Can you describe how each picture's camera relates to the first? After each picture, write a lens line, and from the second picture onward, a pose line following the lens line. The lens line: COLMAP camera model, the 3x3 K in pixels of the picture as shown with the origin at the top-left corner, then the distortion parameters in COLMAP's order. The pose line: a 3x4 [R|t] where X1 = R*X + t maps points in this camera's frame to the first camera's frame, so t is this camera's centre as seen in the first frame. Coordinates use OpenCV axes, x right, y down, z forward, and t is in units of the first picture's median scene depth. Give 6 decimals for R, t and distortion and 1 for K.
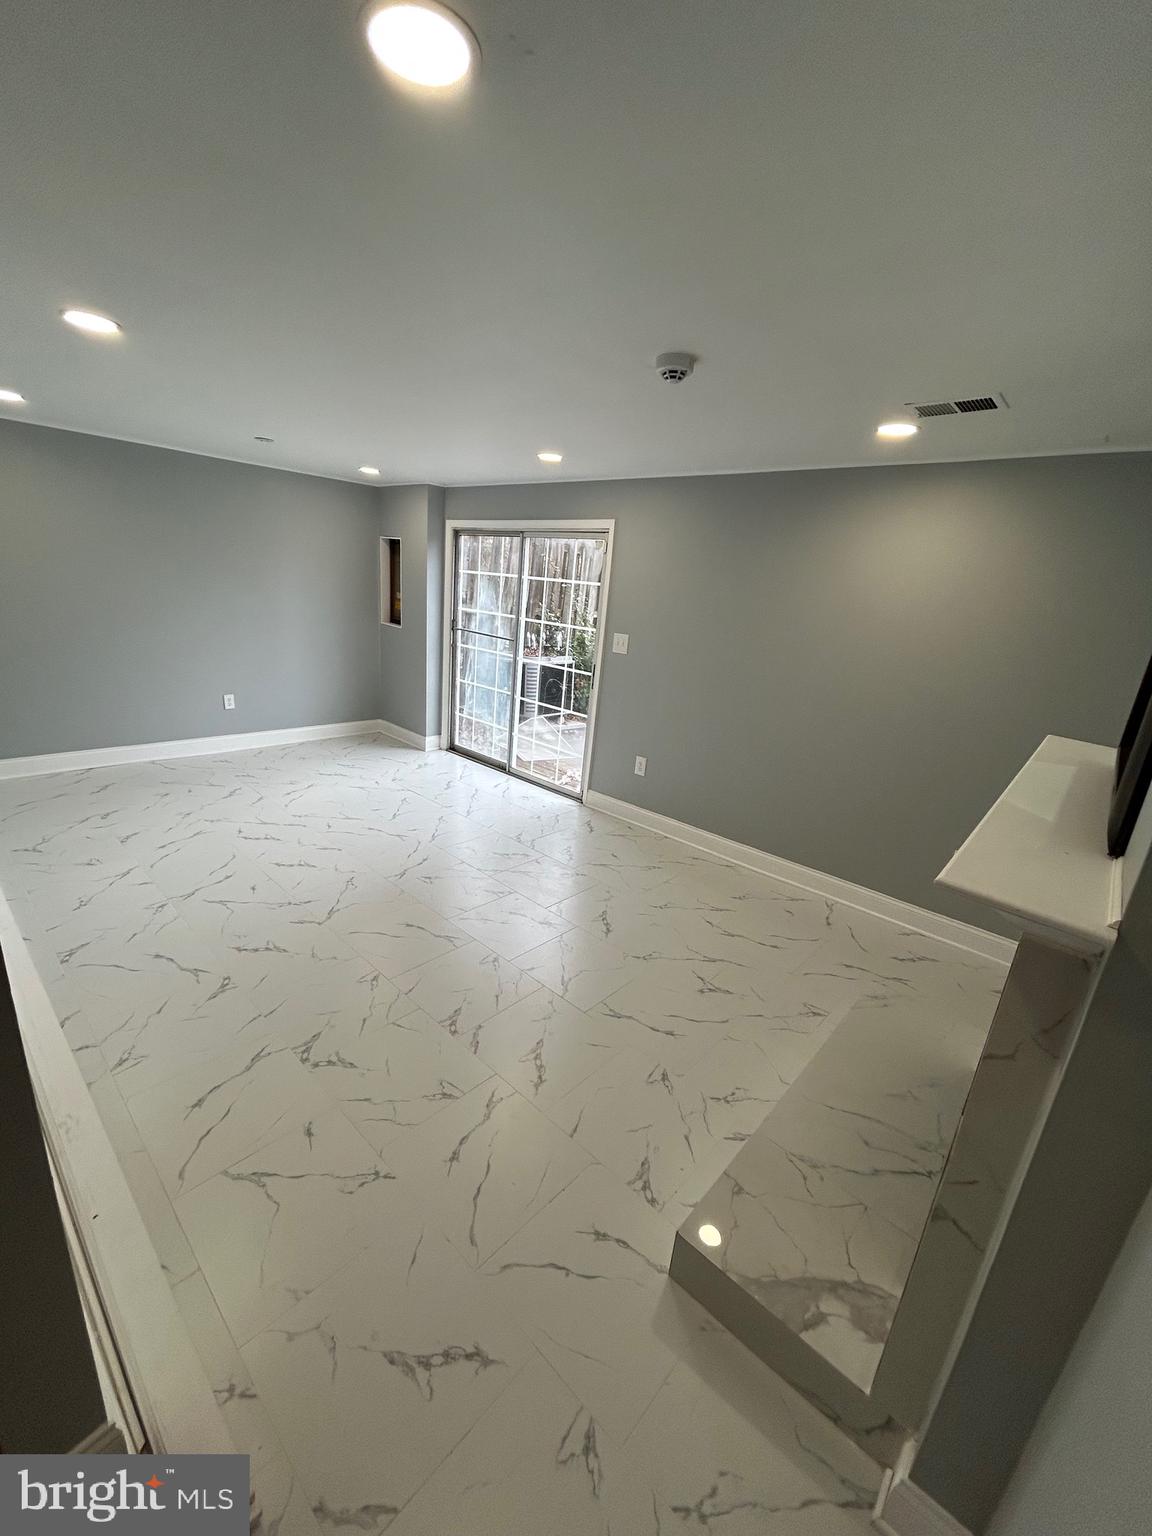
lens RADIAL K [[614.0, 0, 573.1], [0, 614.0, 771.9], [0, 0, 1]] dist [0.001349, -0.000168]
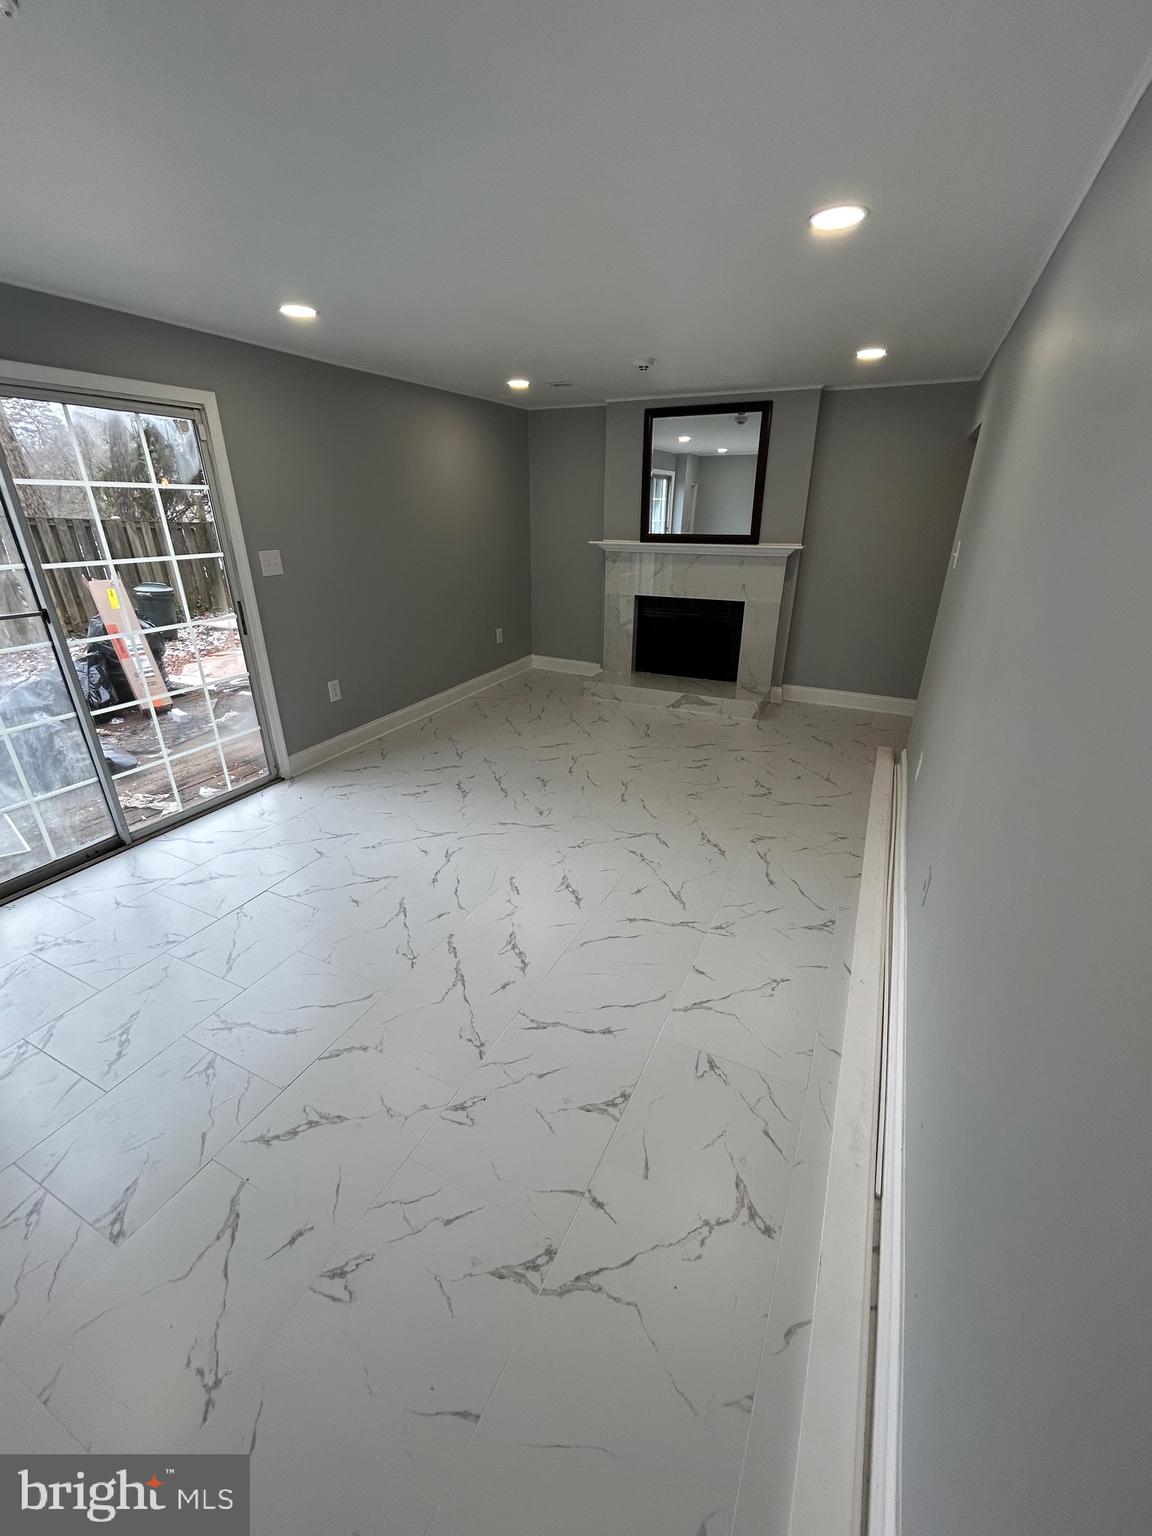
lens RADIAL K [[614.0, 0, 573.1], [0, 614.0, 771.9], [0, 0, 1]] dist [0.001349, -0.000168]
pose [[-0.274895, -0.461195, 0.843642, -0.834244], [0.258373, 0.809736, 0.526849, -0.308134], [-0.926108, 0.362803, -0.103432, 0.811056]]
